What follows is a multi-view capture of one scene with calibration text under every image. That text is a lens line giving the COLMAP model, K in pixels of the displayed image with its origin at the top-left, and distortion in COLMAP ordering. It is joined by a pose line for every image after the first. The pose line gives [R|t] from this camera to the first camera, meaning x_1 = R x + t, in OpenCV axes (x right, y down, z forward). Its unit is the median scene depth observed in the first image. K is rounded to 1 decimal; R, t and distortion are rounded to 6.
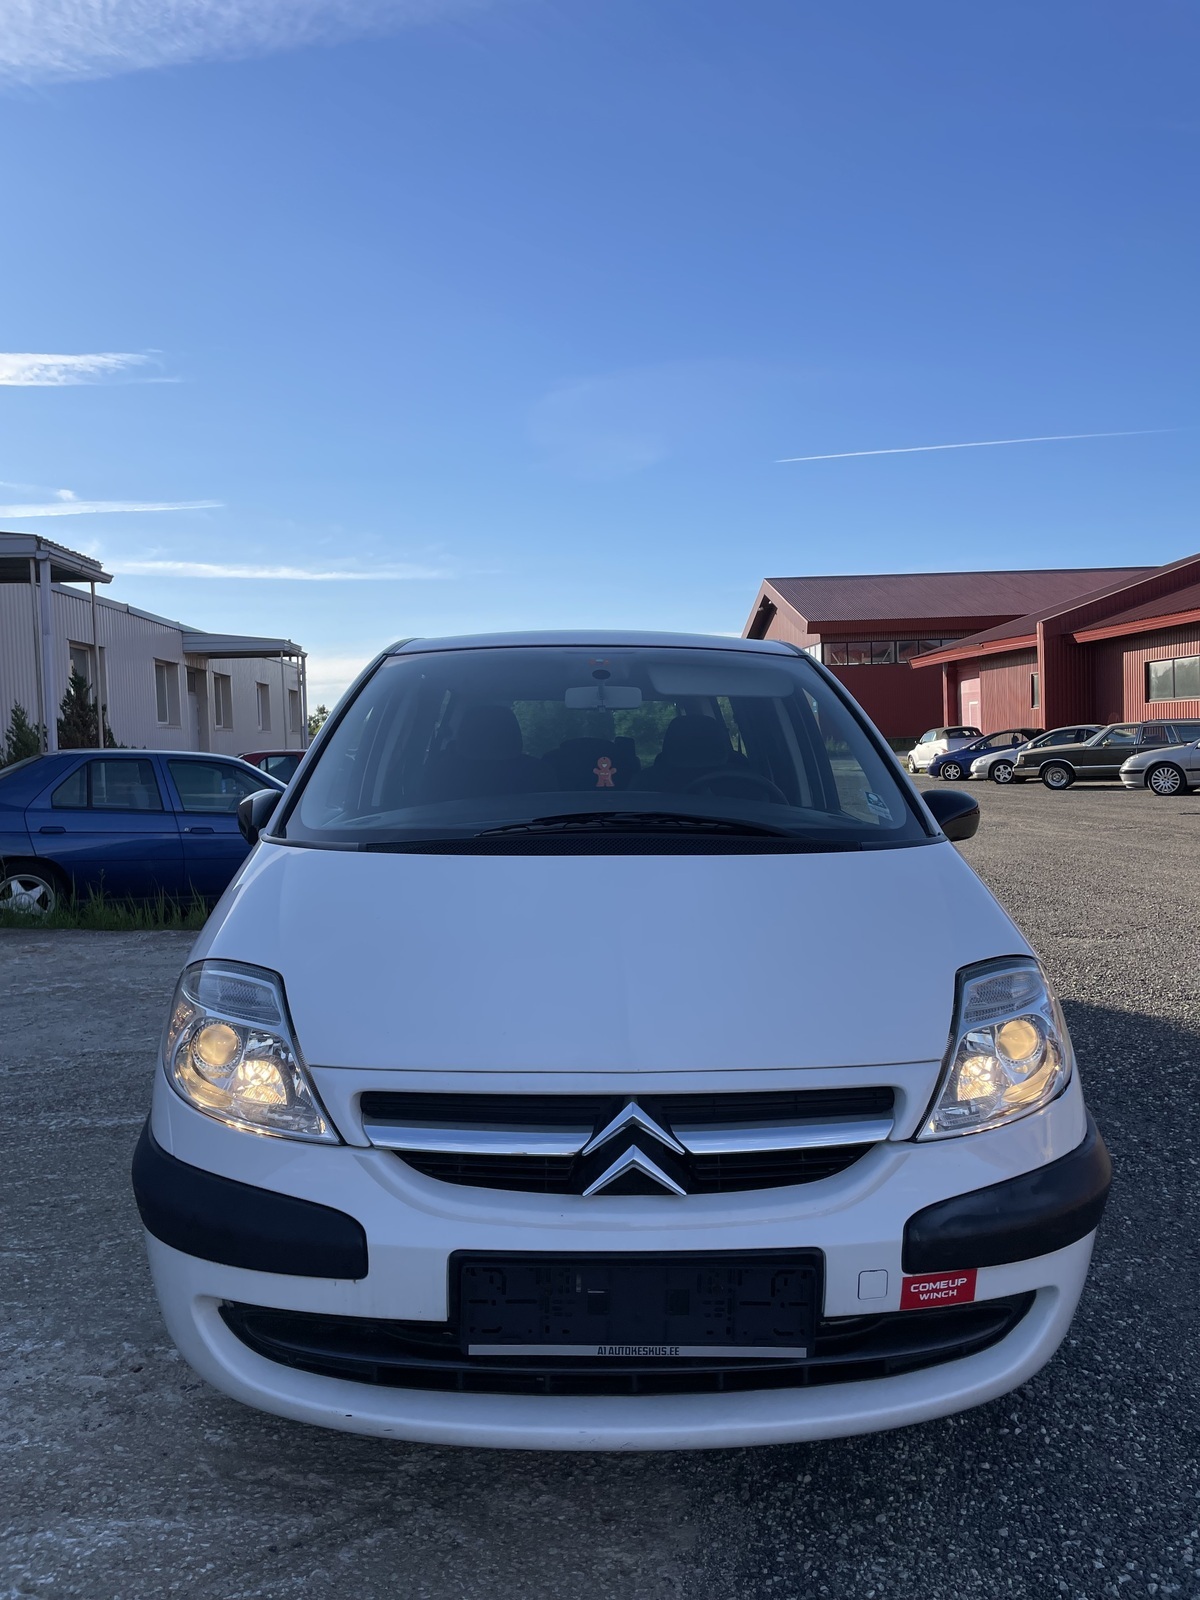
lens RADIAL K [[1209.0, 0, 607.5], [0, 1209.0, 790.4], [0, 0, 1]] dist [0.078114, -0.092518]
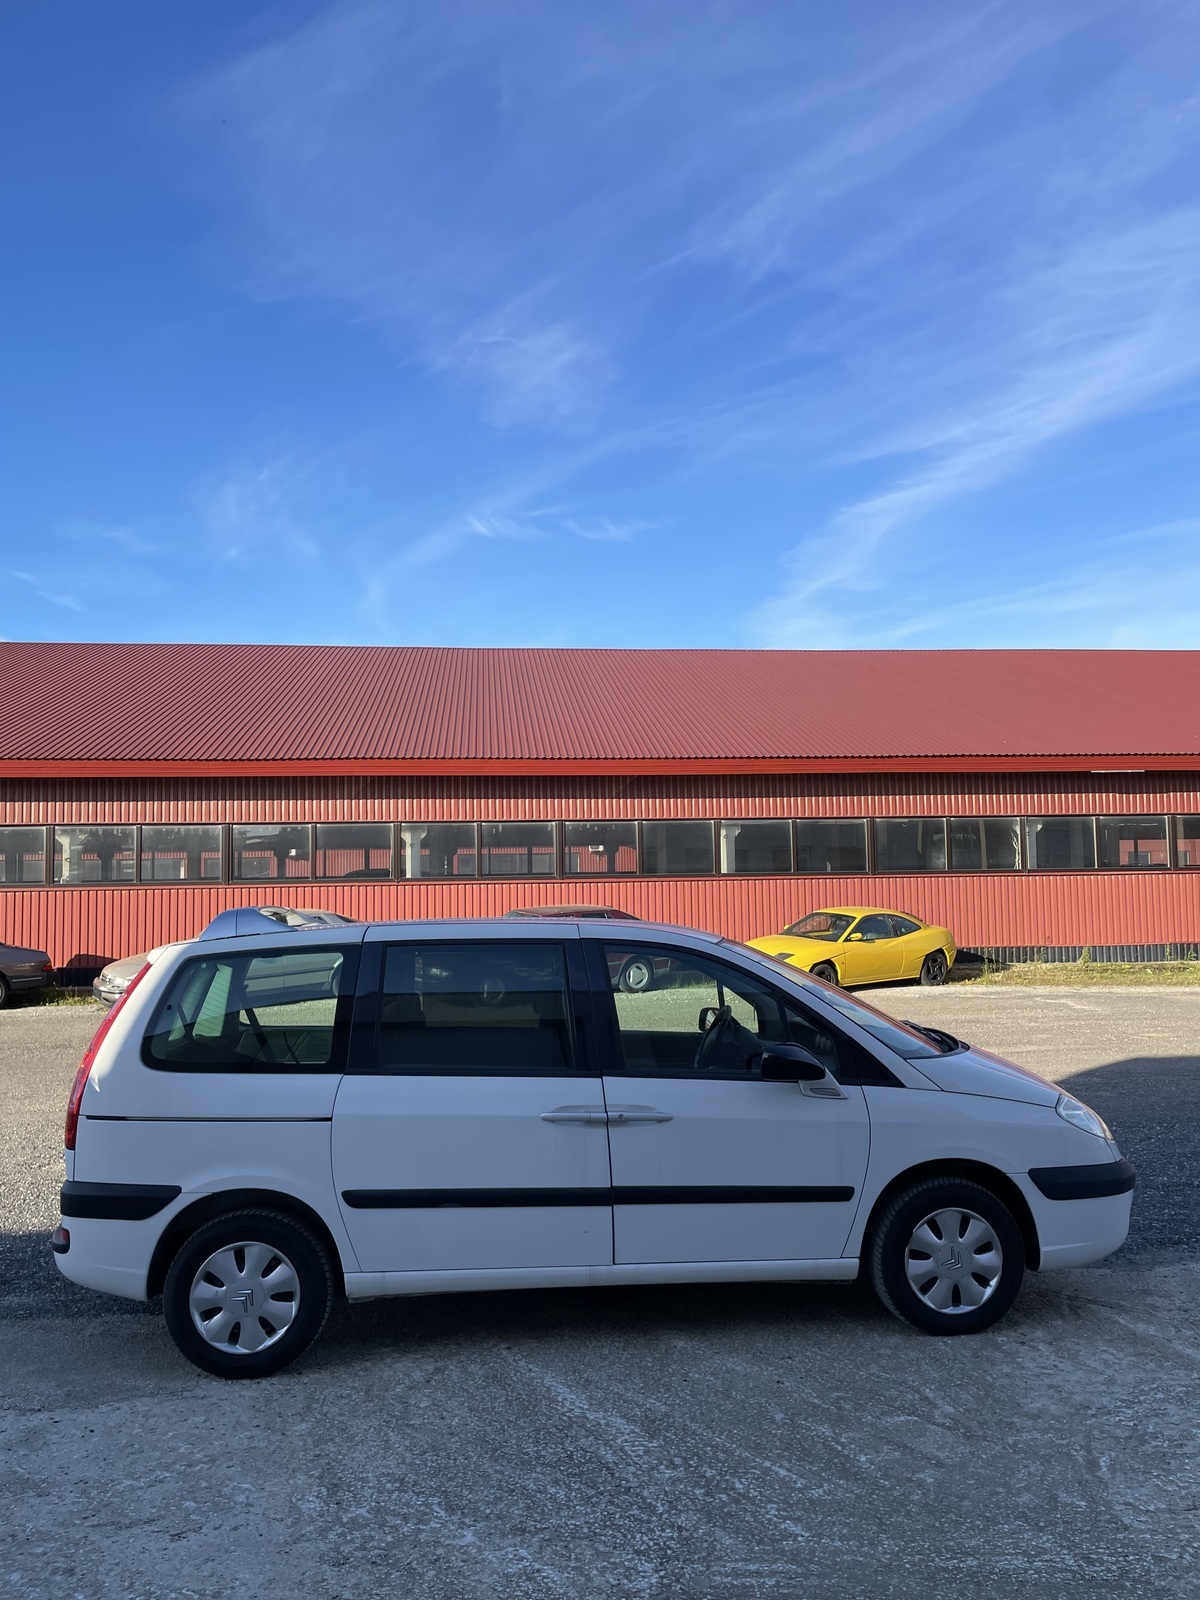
lens RADIAL K [[1209.0, 0, 607.5], [0, 1209.0, 790.4], [0, 0, 1]] dist [0.078114, -0.092518]
pose [[-0.045177, 0.103046, 0.993650, -2.784015], [0.056544, 0.993335, -0.100443, -0.266161], [-0.997377, 0.051647, -0.050702, 2.023375]]
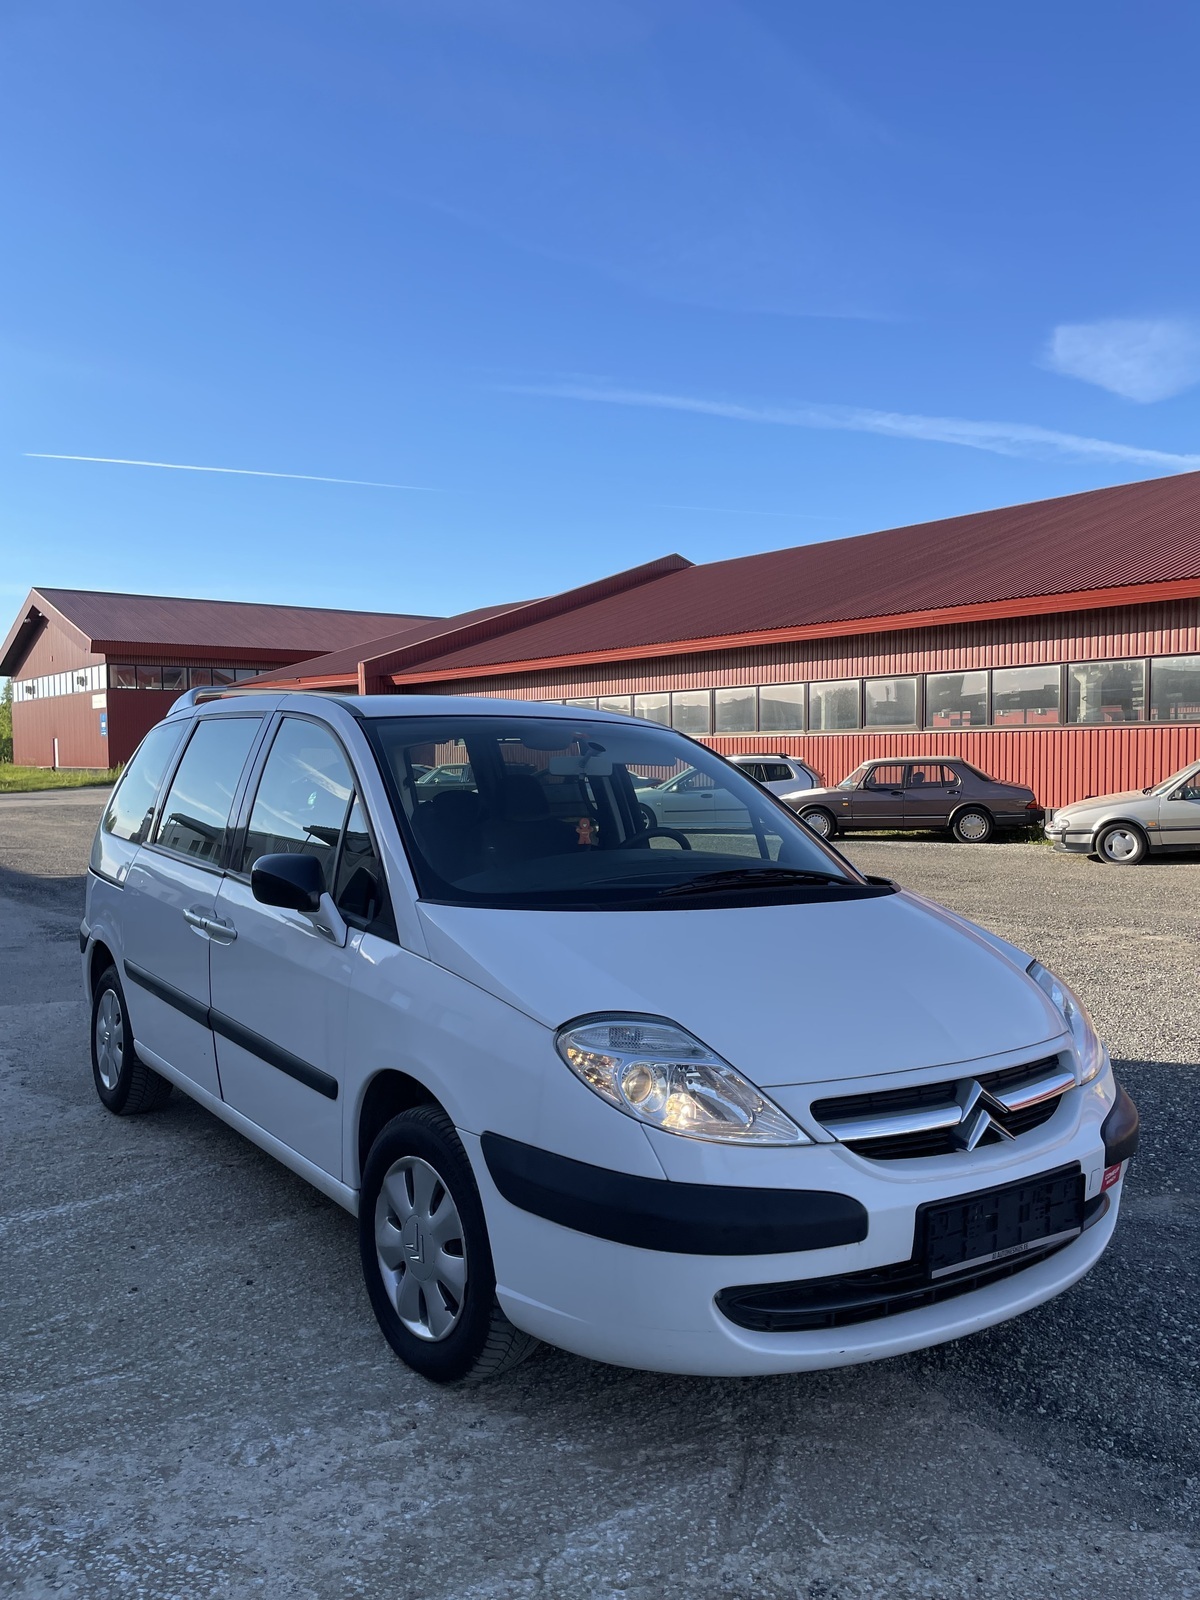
lens RADIAL K [[1209.0, 0, 607.5], [0, 1209.0, 790.4], [0, 0, 1]] dist [0.078114, -0.092518]
pose [[0.825025, 0.006829, 0.565055, -0.999781], [0.005597, 0.999779, -0.020254, -0.048413], [-0.565069, 0.019873, 0.824804, 0.057613]]
